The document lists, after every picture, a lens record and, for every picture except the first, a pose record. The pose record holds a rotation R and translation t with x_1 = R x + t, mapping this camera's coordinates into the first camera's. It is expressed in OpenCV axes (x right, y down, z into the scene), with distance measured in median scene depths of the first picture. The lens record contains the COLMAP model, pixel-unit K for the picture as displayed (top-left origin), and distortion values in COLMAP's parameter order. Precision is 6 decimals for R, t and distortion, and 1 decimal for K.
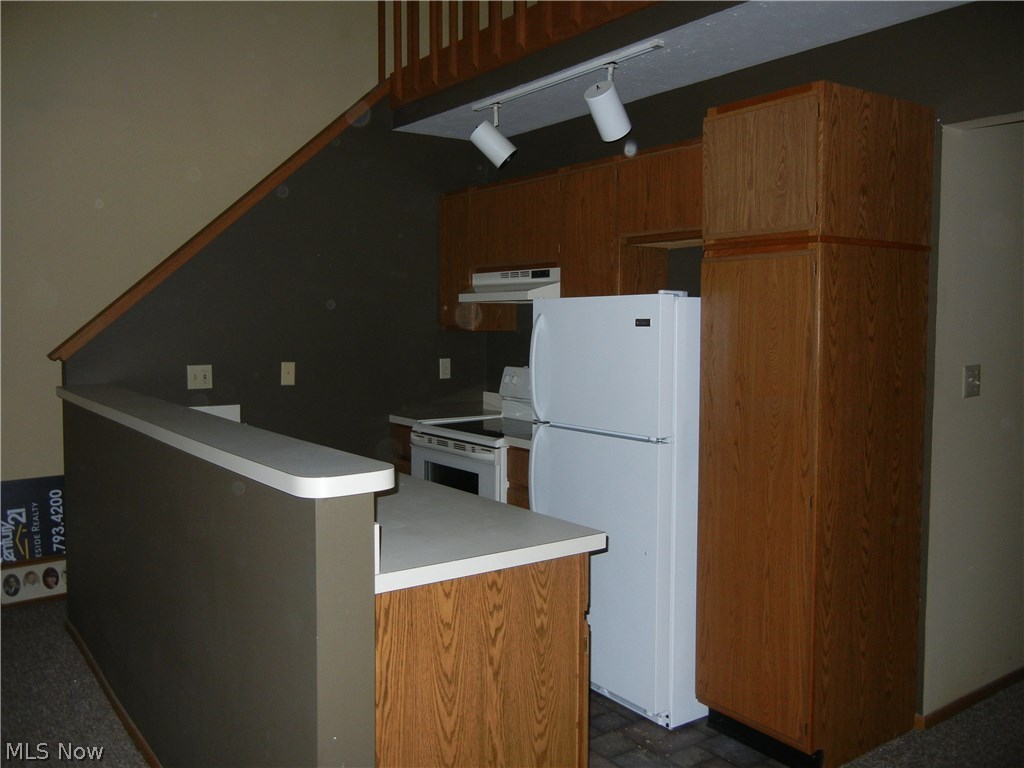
lens RADIAL K [[885.0, 0, 512.0], [0, 885.0, 384.0], [0, 0, 1]] dist [-0.001402, -0.000048]
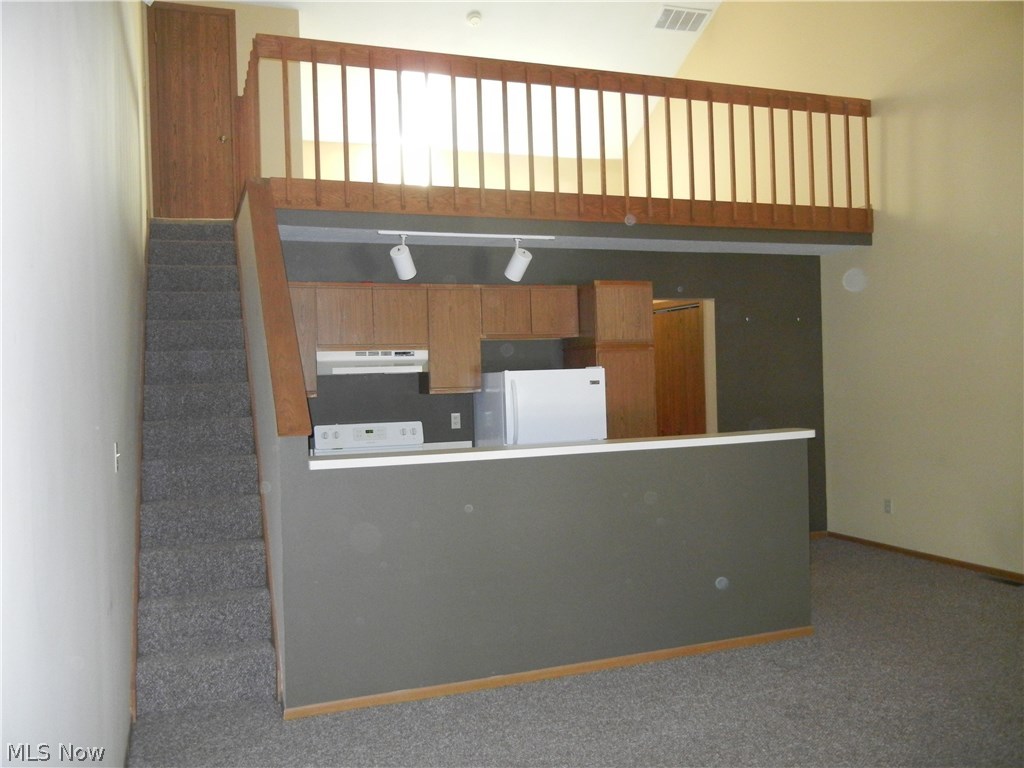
lens RADIAL K [[885.0, 0, 512.0], [0, 885.0, 384.0], [0, 0, 1]] dist [-0.001402, -0.000048]
pose [[0.260393, 0.003433, 0.965496, -1.540339], [0.100648, 0.994449, -0.030681, -0.018155], [-0.960242, 0.105165, 0.258602, 0.562696]]
